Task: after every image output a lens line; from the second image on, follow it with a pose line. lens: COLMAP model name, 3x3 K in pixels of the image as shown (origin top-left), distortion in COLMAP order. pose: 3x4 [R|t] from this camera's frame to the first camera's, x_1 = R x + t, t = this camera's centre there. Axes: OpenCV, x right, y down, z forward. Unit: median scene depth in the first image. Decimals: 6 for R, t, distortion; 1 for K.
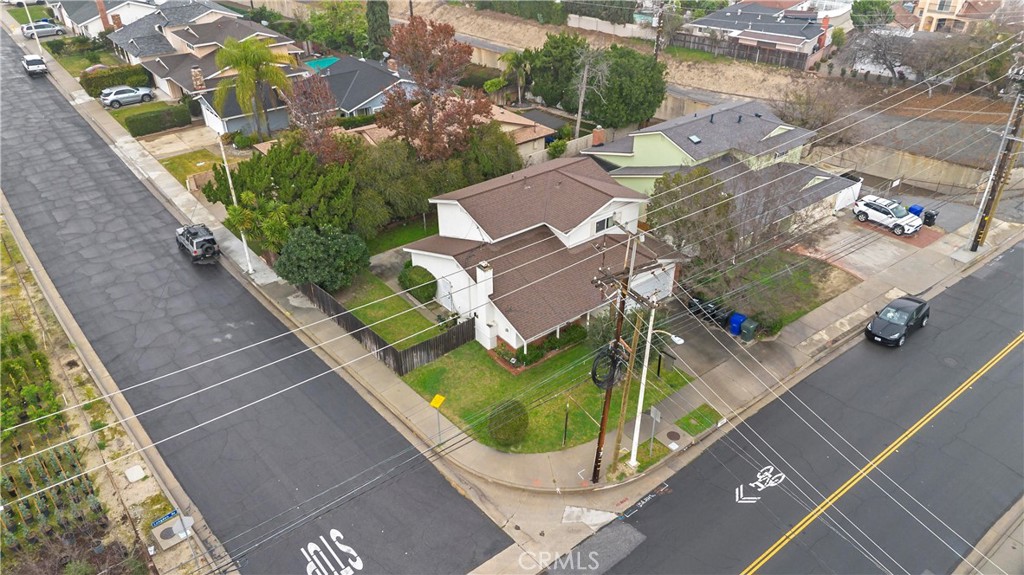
lens RADIAL K [[728.8, 0, 512.0], [0, 728.8, 287.5], [0, 0, 1]] dist [0.064464, -0.061649]
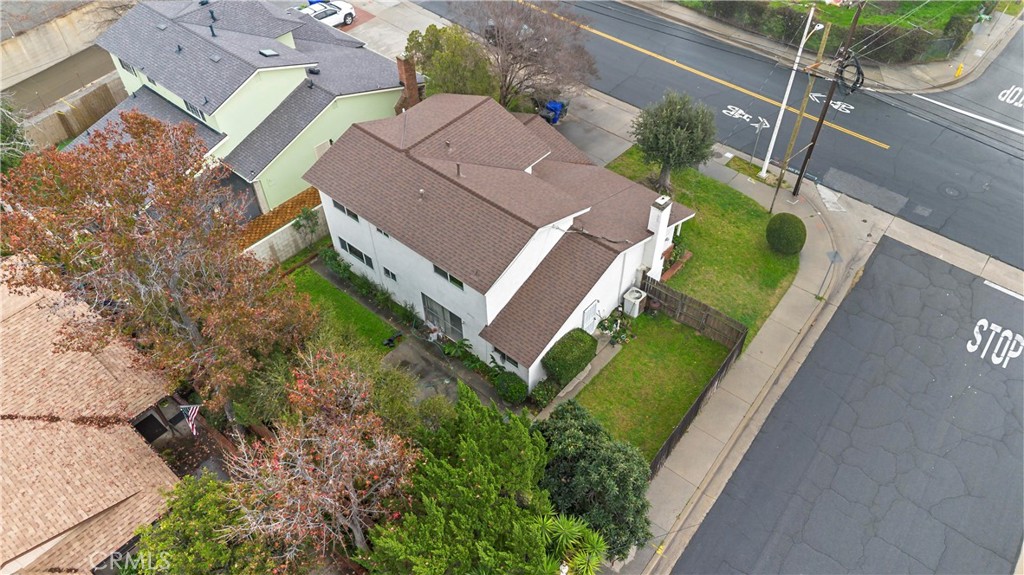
lens RADIAL K [[728.8, 0, 512.0], [0, 728.8, 287.5], [0, 0, 1]] dist [0.064464, -0.061649]
pose [[-0.193479, -0.707989, 0.679204, -0.576938], [0.528423, 0.508094, 0.680155, -0.575158], [-0.826641, 0.490502, 0.275812, 0.909125]]
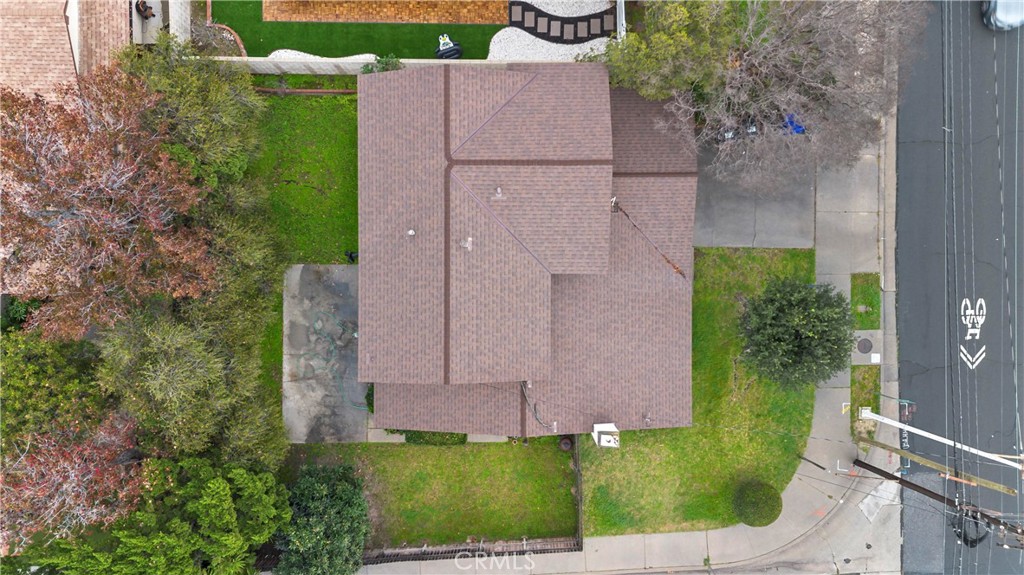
lens RADIAL K [[737.1, 0, 512.0], [0, 737.1, 287.5], [0, 0, 1]] dist [0.068669, -0.052991]
pose [[0.614814, -0.788641, -0.007005, 0.020868], [0.425657, 0.324334, 0.844763, -0.645985], [-0.663942, -0.522354, 0.535095, 0.726039]]
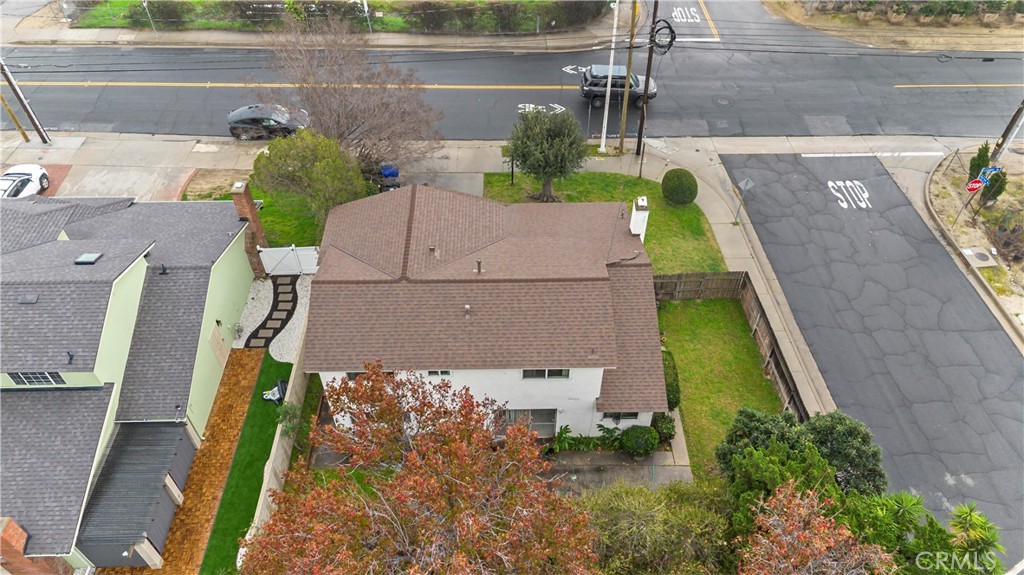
lens RADIAL K [[737.1, 0, 512.0], [0, 737.1, 287.5], [0, 0, 1]] dist [0.068669, -0.052991]
pose [[-0.799076, -0.431733, 0.418431, -0.290373], [0.318754, 0.285883, 0.903696, -0.746361], [-0.509778, 0.855498, -0.090825, 1.159675]]
